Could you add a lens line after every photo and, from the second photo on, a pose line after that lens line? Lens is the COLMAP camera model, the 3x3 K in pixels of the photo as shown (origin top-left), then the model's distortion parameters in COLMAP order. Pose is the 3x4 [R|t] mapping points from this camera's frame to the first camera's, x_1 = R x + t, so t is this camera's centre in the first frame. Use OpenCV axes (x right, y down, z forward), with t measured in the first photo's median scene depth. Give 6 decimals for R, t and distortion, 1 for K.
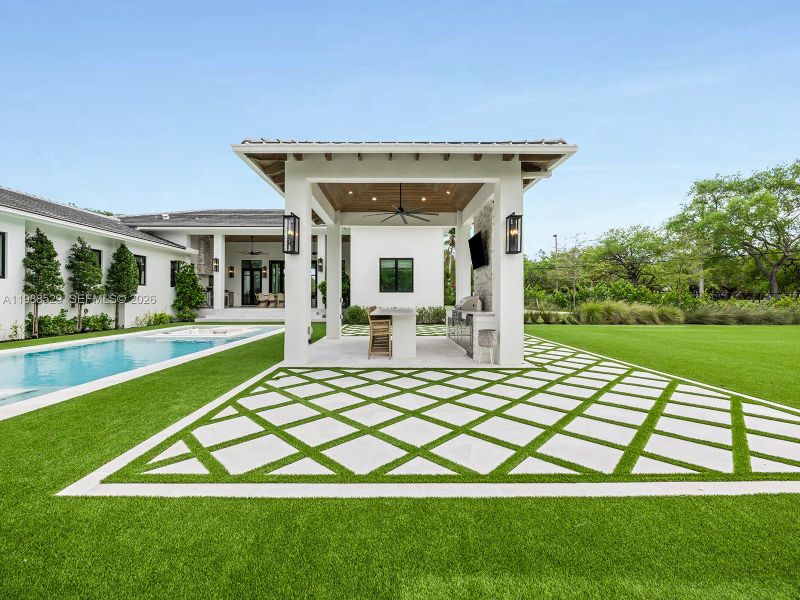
lens RADIAL K [[335.8, 0, 396.1], [0, 335.8, 295.8], [0, 0, 1]] dist [-0.000004, -0.000244]
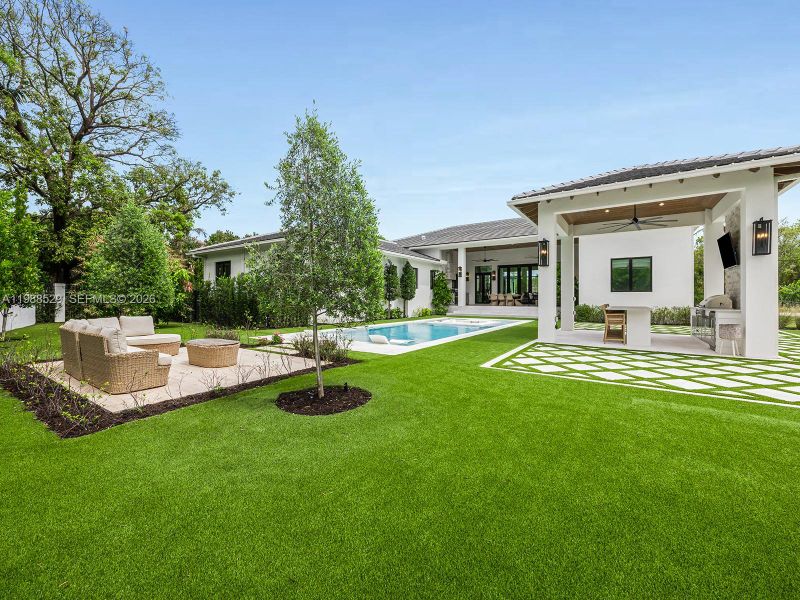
lens RADIAL K [[335.8, 0, 396.1], [0, 335.8, 295.8], [0, 0, 1]] dist [-0.000004, -0.000244]
pose [[0.819991, -0.001612, -0.572374, 0.000185], [0.000690, 0.999998, -0.001829, 0.002847], [0.572376, 0.001105, 0.819991, -0.249681]]
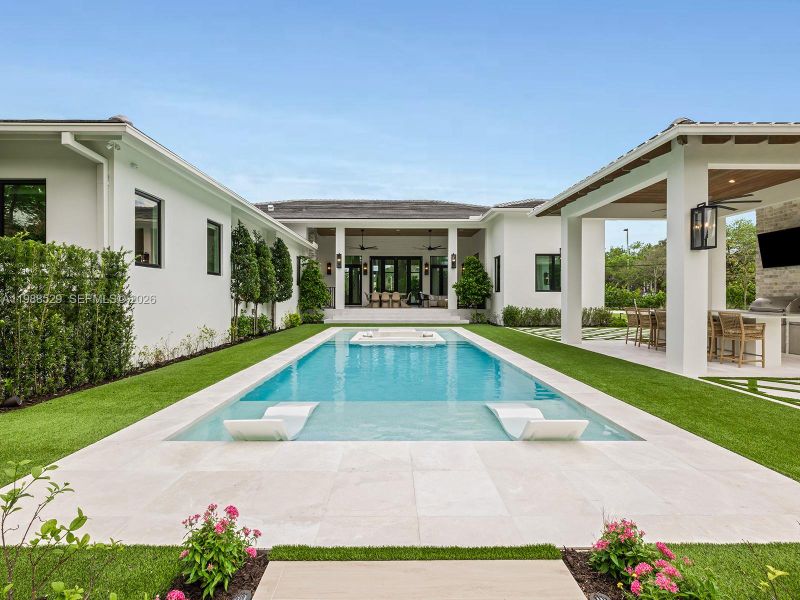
lens RADIAL K [[363.7, 0, 397.2], [0, 363.7, 299.2], [0, 0, 1]] dist [0.001395, 0.000355]
pose [[0.999991, 0.004057, 0.000856, -0.482569], [-0.004068, 0.999915, 0.012388, -0.001229], [-0.000805, -0.012391, 0.999923, 0.016296]]
